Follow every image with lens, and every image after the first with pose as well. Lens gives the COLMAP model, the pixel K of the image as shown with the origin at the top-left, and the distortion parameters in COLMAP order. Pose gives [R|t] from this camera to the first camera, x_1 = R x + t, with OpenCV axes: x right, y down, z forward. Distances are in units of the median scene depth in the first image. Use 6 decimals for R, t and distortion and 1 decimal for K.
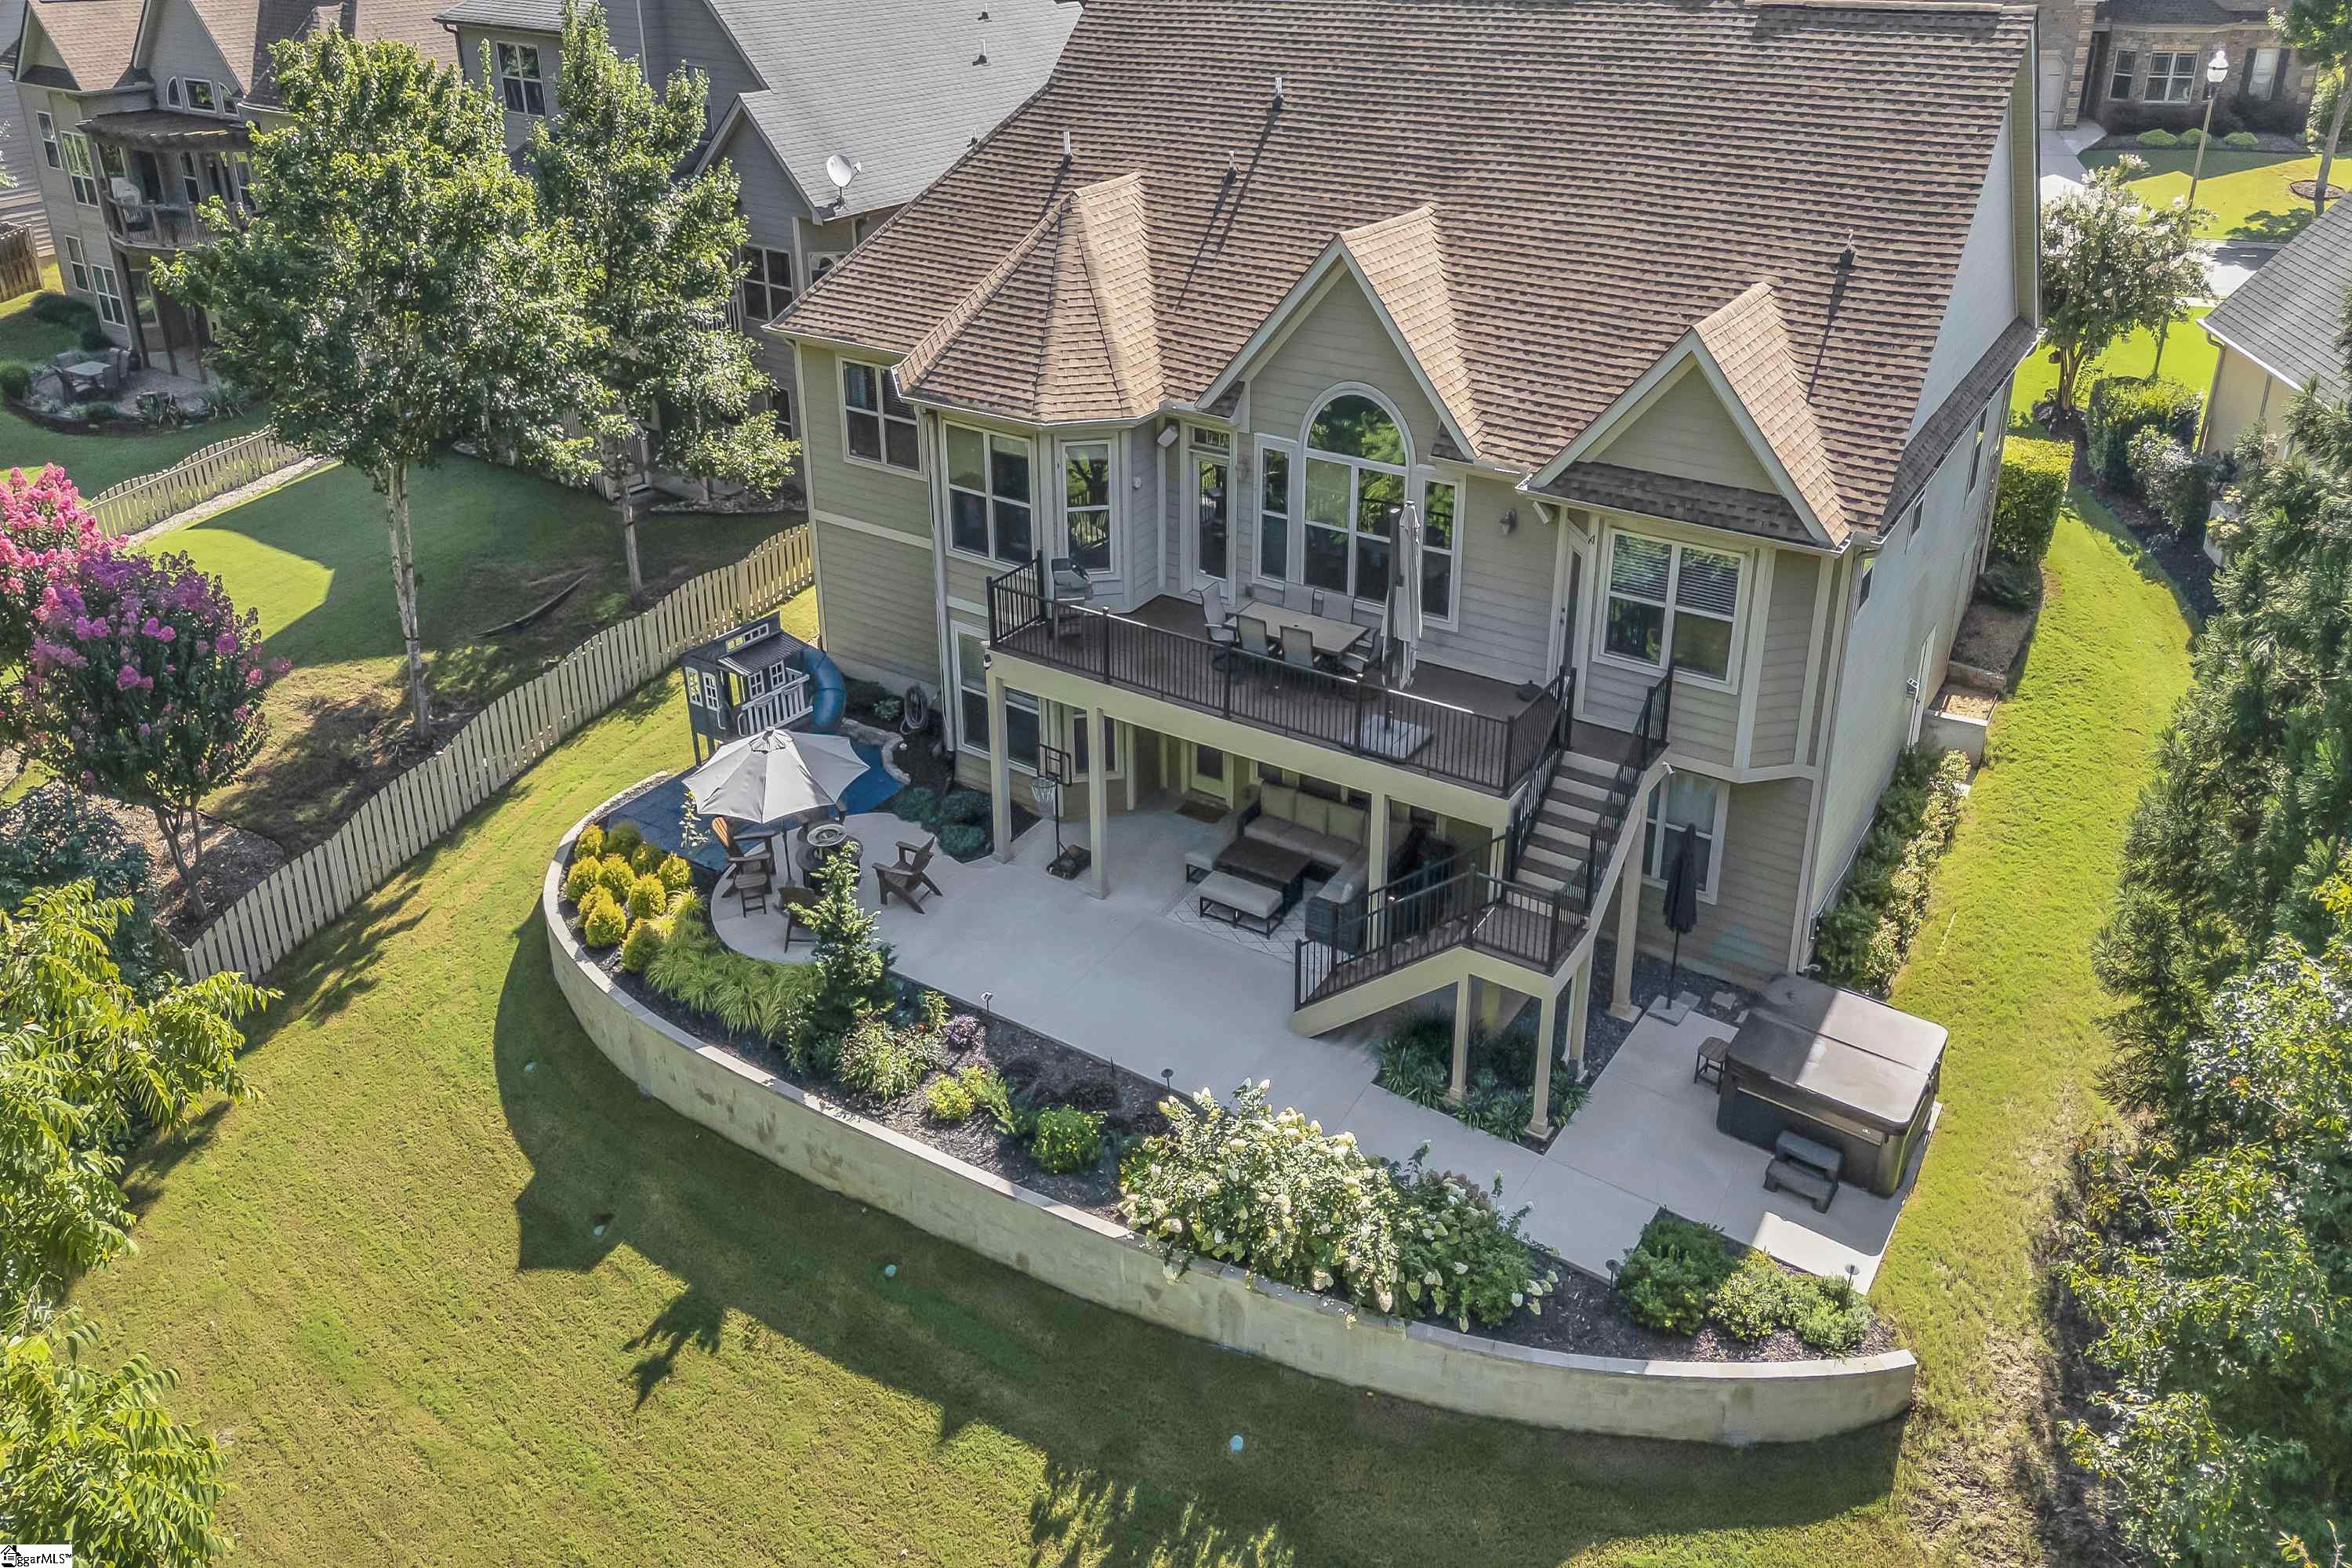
lens RADIAL K [[1825.6, 0, 1121.2], [0, 1825.6, 904.8], [0, 0, 1]] dist [-0.001063, 0.037096]
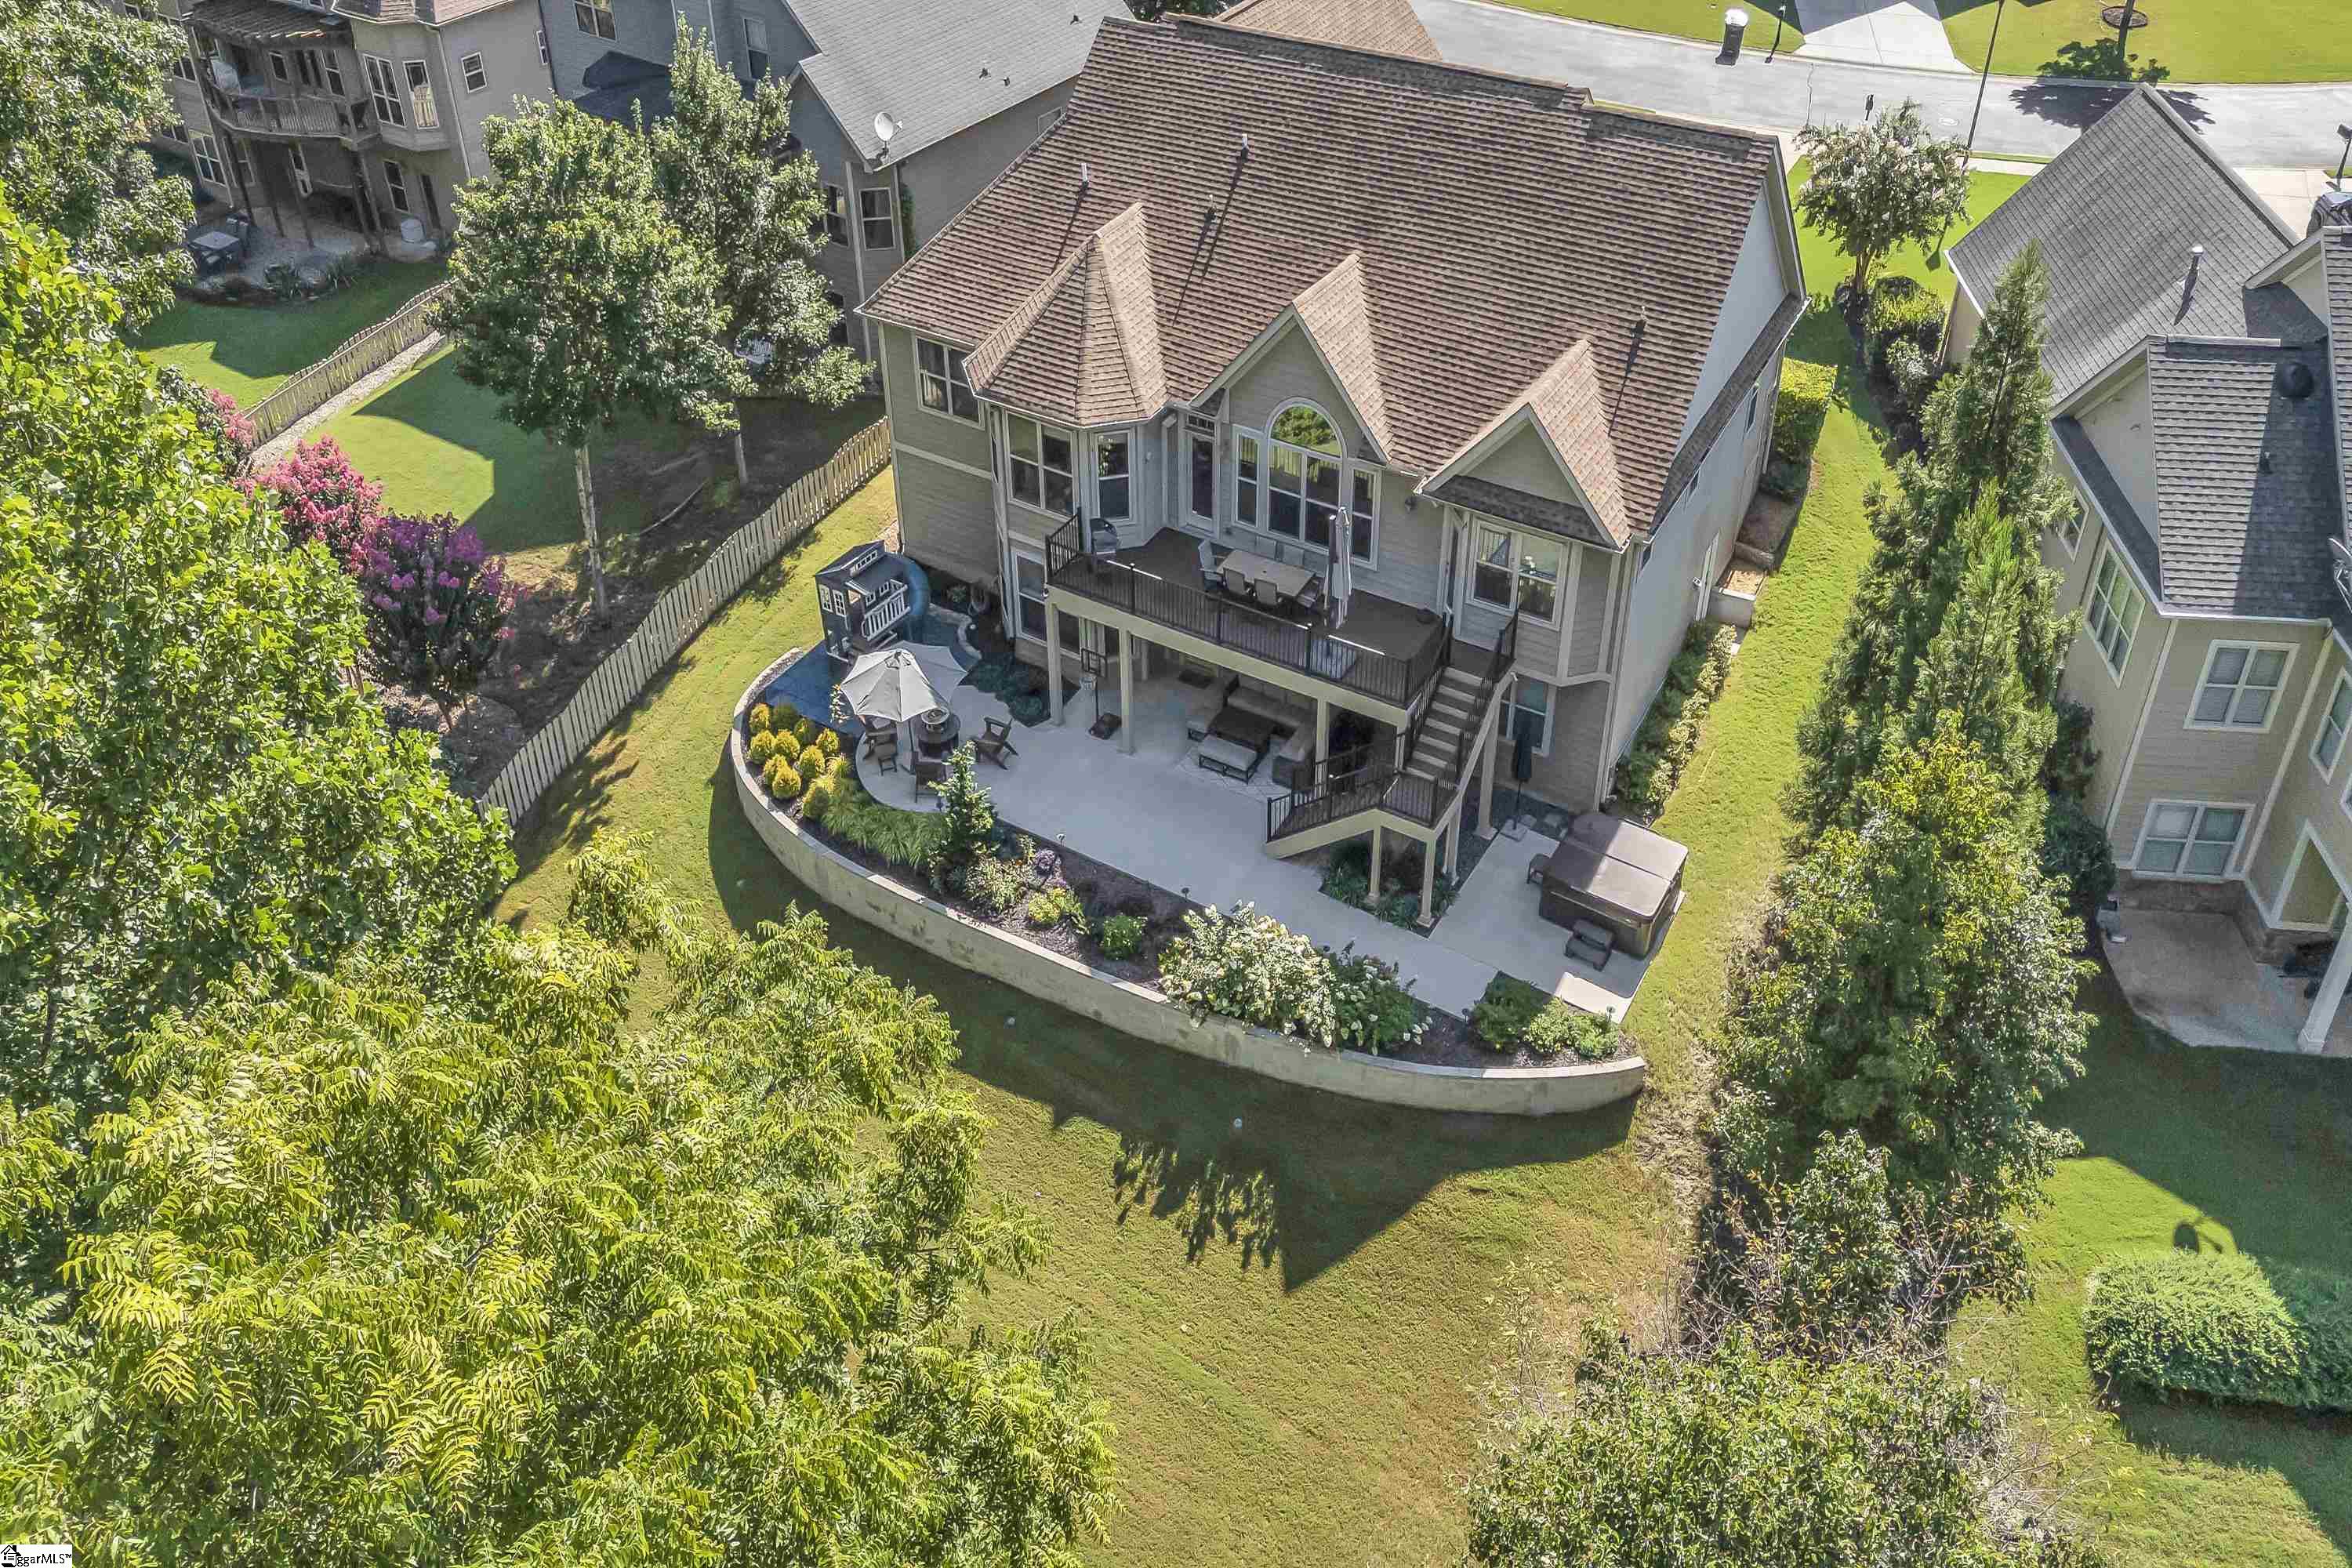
lens RADIAL K [[1825.6, 0, 1121.2], [0, 1825.6, 904.8], [0, 0, 1]] dist [-0.001063, 0.037096]
pose [[0.999054, -0.032452, 0.028944, -0.066156], [0.025982, 0.979224, 0.201111, -0.185112], [-0.034869, -0.200169, 0.979141, -0.452121]]
